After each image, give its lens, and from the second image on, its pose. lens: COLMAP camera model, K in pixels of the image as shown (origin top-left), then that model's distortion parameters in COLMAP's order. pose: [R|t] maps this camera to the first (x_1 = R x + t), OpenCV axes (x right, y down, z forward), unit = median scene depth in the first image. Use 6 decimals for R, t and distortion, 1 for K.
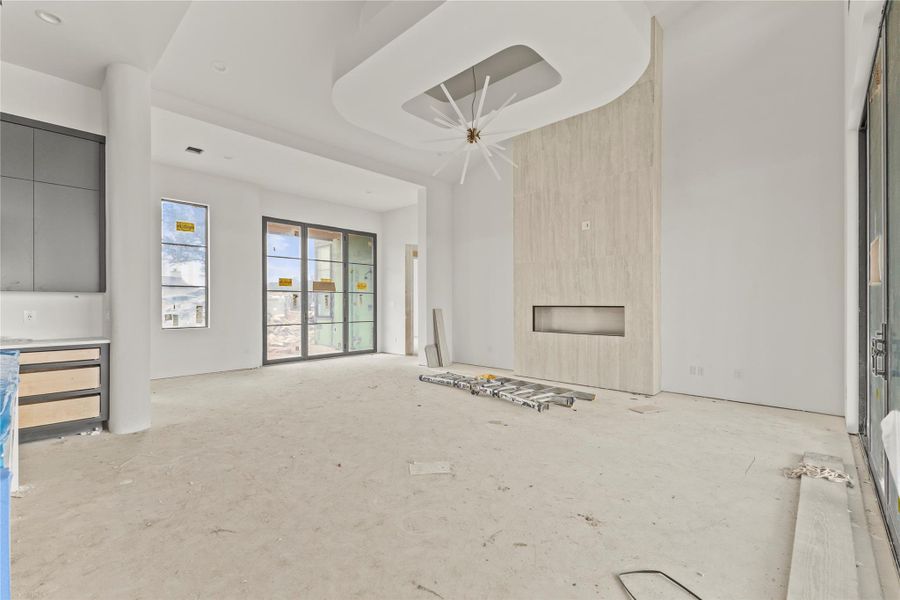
lens RADIAL K [[397.1, 0, 451.0], [0, 397.1, 302.4], [0, 0, 1]] dist [0.010834, -0.002441]
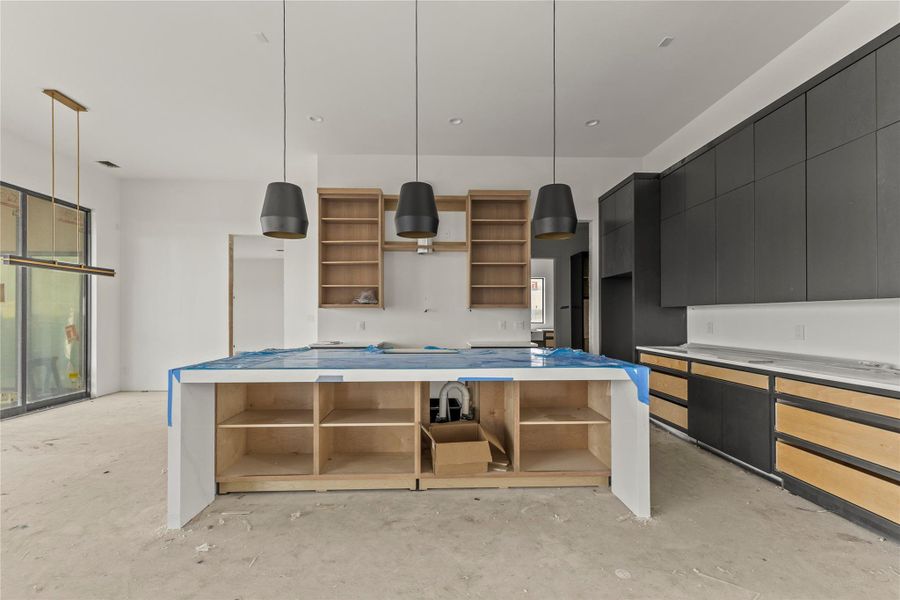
lens RADIAL K [[397.1, 0, 450.7], [0, 397.1, 314.1], [0, 0, 1]] dist [0.010834, -0.002441]
pose [[-0.704031, -0.000008, -0.710170, -0.037981], [0.000944, 0.999999, -0.000947, -0.001223], [0.710169, -0.001337, -0.704030, 0.455633]]
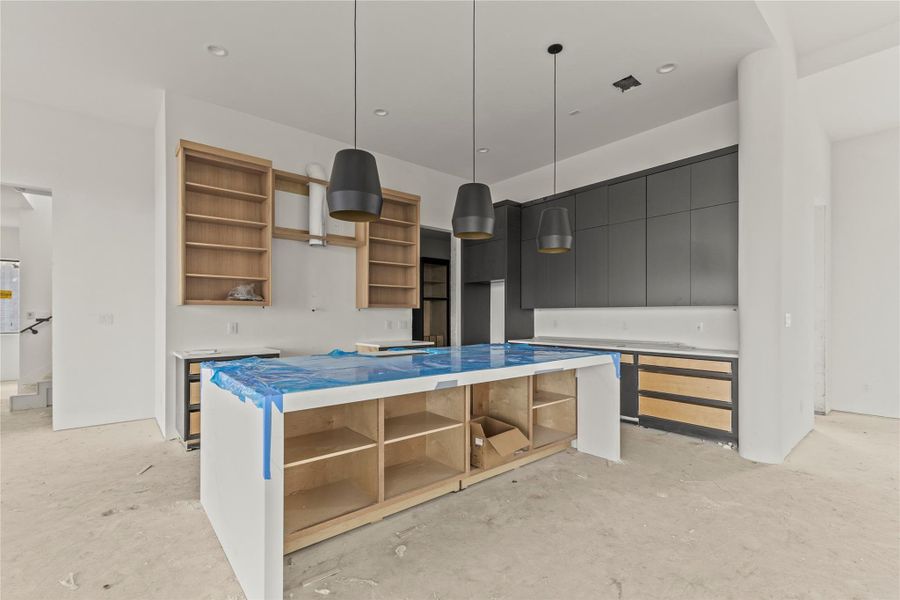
lens RADIAL K [[397.1, 0, 446.0], [0, 397.1, 314.3], [0, 0, 1]] dist [0.010834, -0.002441]
pose [[-0.122348, 0.000558, -0.992487, 0.087703], [-0.000889, 0.999999, 0.000672, -0.001429], [0.992487, 0.000965, -0.122347, 0.208063]]
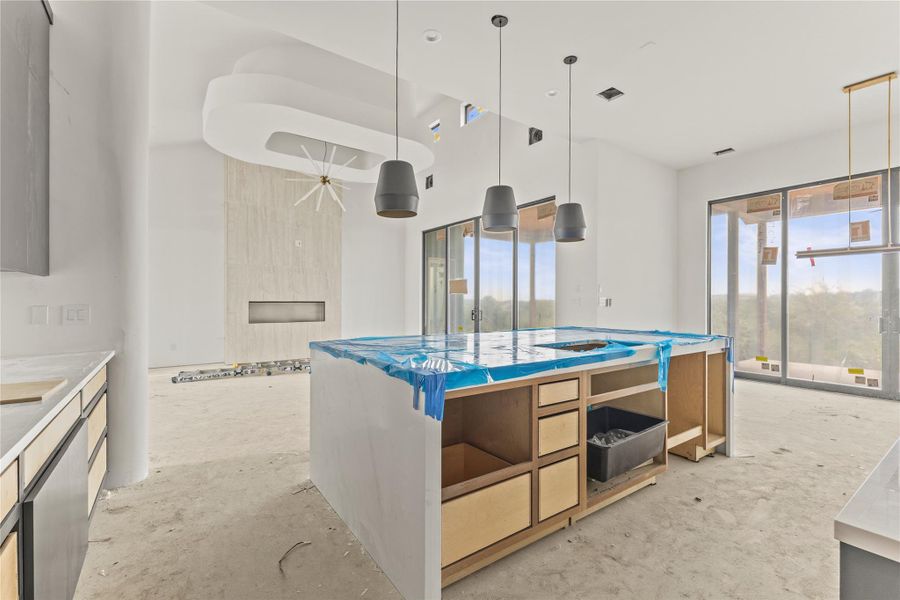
lens RADIAL K [[397.1, 0, 446.3], [0, 397.1, 301.6], [0, 0, 1]] dist [0.010834, -0.002441]
pose [[0.201622, 0.000935, 0.979463, -0.685816], [-0.003315, 0.999994, -0.000273, 0.006136], [-0.979458, -0.003192, 0.201624, 0.161533]]
